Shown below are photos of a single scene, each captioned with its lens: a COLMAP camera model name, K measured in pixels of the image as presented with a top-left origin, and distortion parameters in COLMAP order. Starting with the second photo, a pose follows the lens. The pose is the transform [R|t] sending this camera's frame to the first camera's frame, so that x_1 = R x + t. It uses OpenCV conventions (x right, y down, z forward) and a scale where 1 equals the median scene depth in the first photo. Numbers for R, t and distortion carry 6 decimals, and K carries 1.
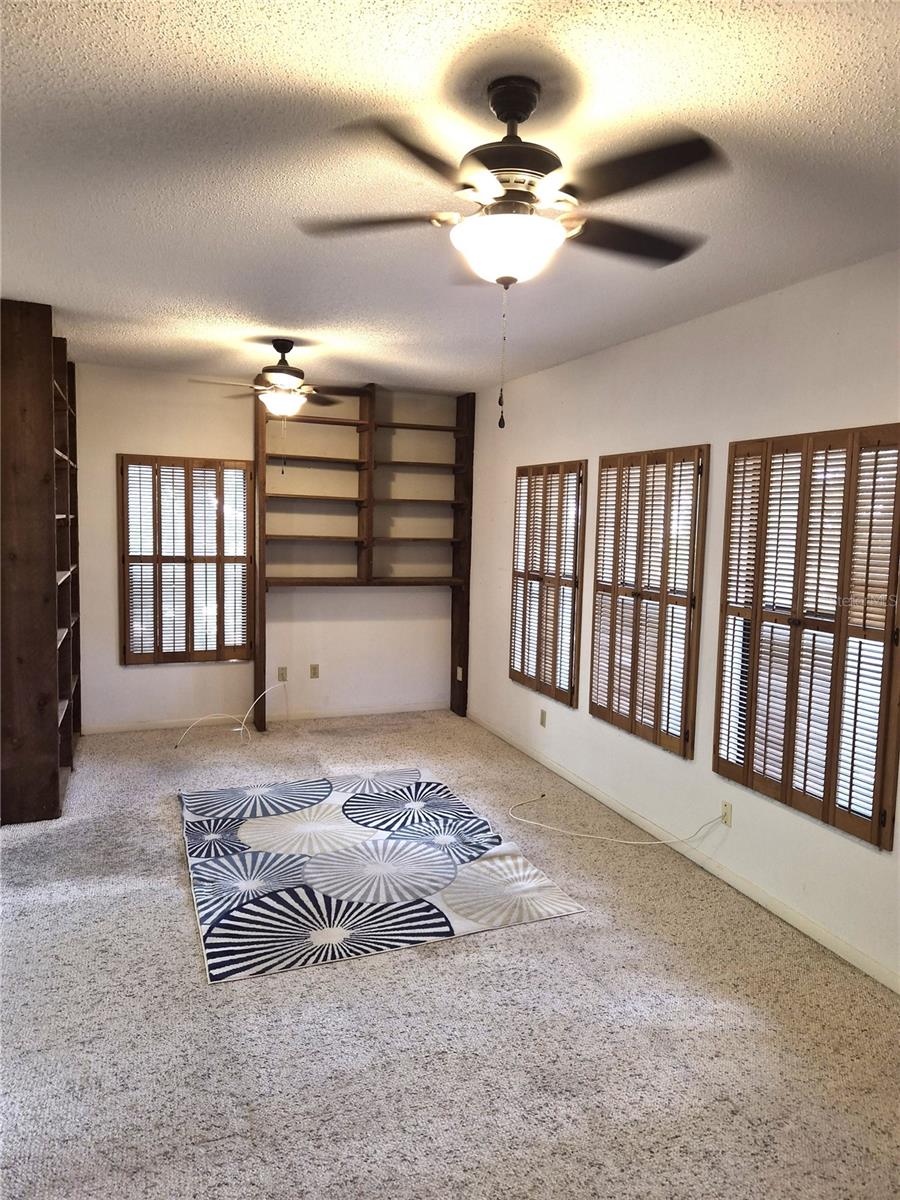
lens RADIAL K [[806.9, 0, 450.0], [0, 806.9, 593.7], [0, 0, 1]] dist [0.068947, -0.058442]
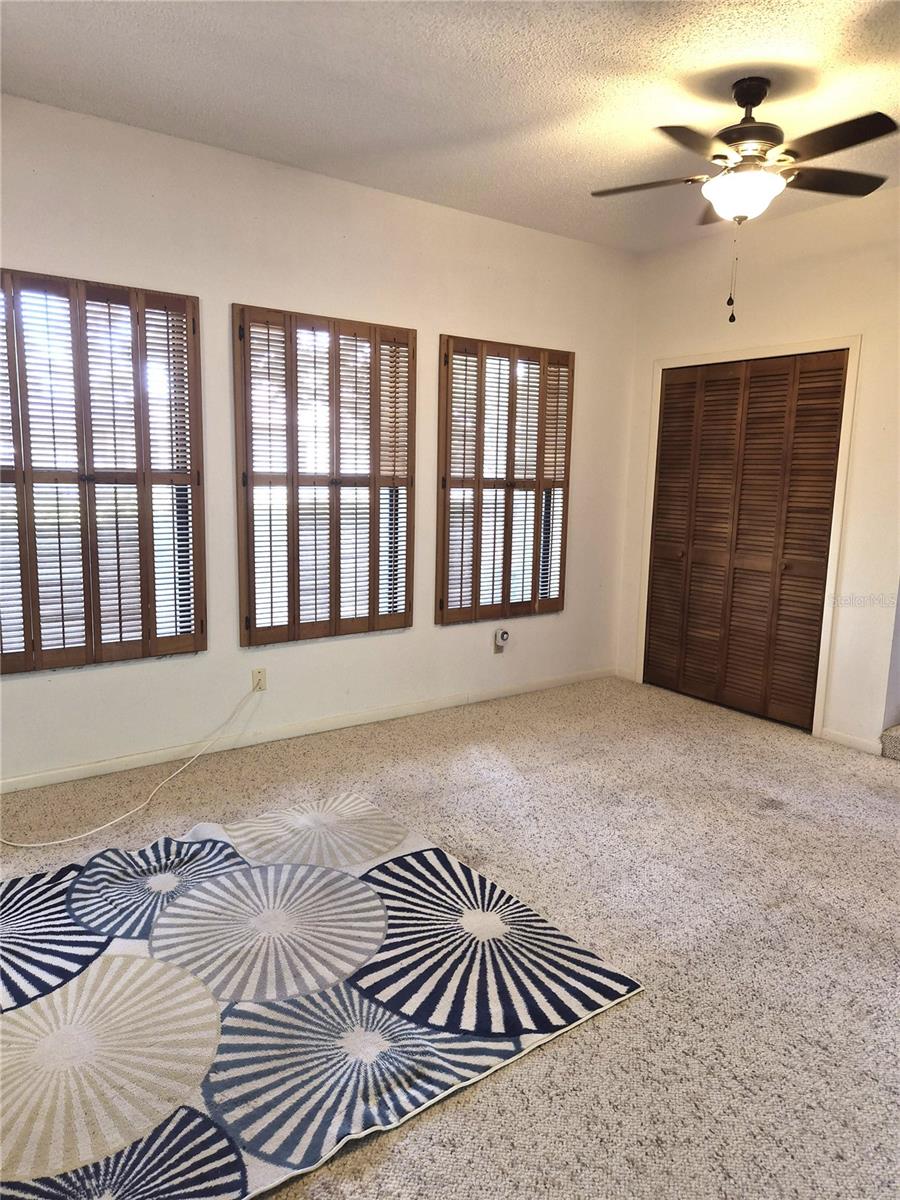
lens RADIAL K [[806.9, 0, 450.0], [0, 806.9, 593.7], [0, 0, 1]] dist [0.068947, -0.058442]
pose [[-0.247852, -0.184337, 0.951099, -0.740648], [0.066706, 0.976154, 0.206576, -0.038323], [-0.966499, 0.114644, -0.229645, 1.073030]]
